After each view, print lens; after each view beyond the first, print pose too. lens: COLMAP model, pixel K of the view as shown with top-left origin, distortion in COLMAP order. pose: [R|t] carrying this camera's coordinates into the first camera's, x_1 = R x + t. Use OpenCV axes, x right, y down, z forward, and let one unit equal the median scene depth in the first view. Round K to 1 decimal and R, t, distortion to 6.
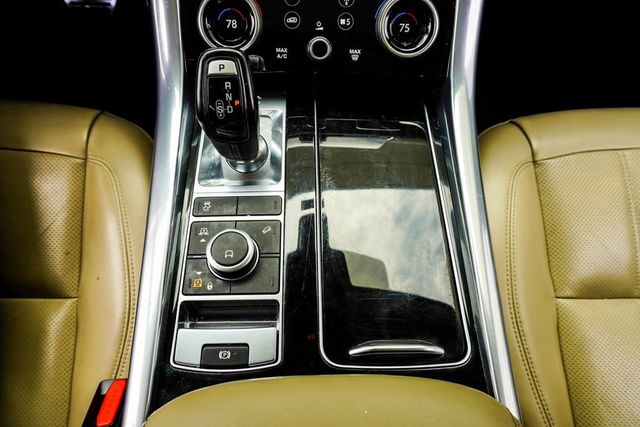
lens RADIAL K [[447.4, 0, 322.4], [0, 447.4, 212.4], [0, 0, 1]] dist [0.002235, 0.004710]
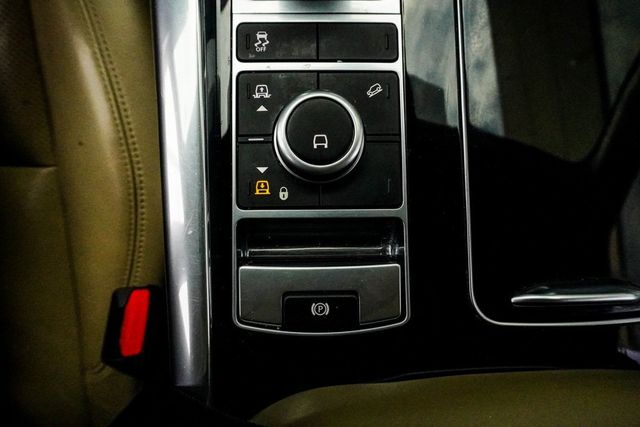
lens RADIAL K [[447.4, 0, 323.5], [0, 447.4, 211.6], [0, 0, 1]] dist [0.002235, 0.004710]
pose [[0.999281, 0.006418, 0.037373, -0.210290], [-0.020484, 0.920763, 0.389584, -0.038587], [-0.031911, -0.390069, 0.920232, 0.431617]]
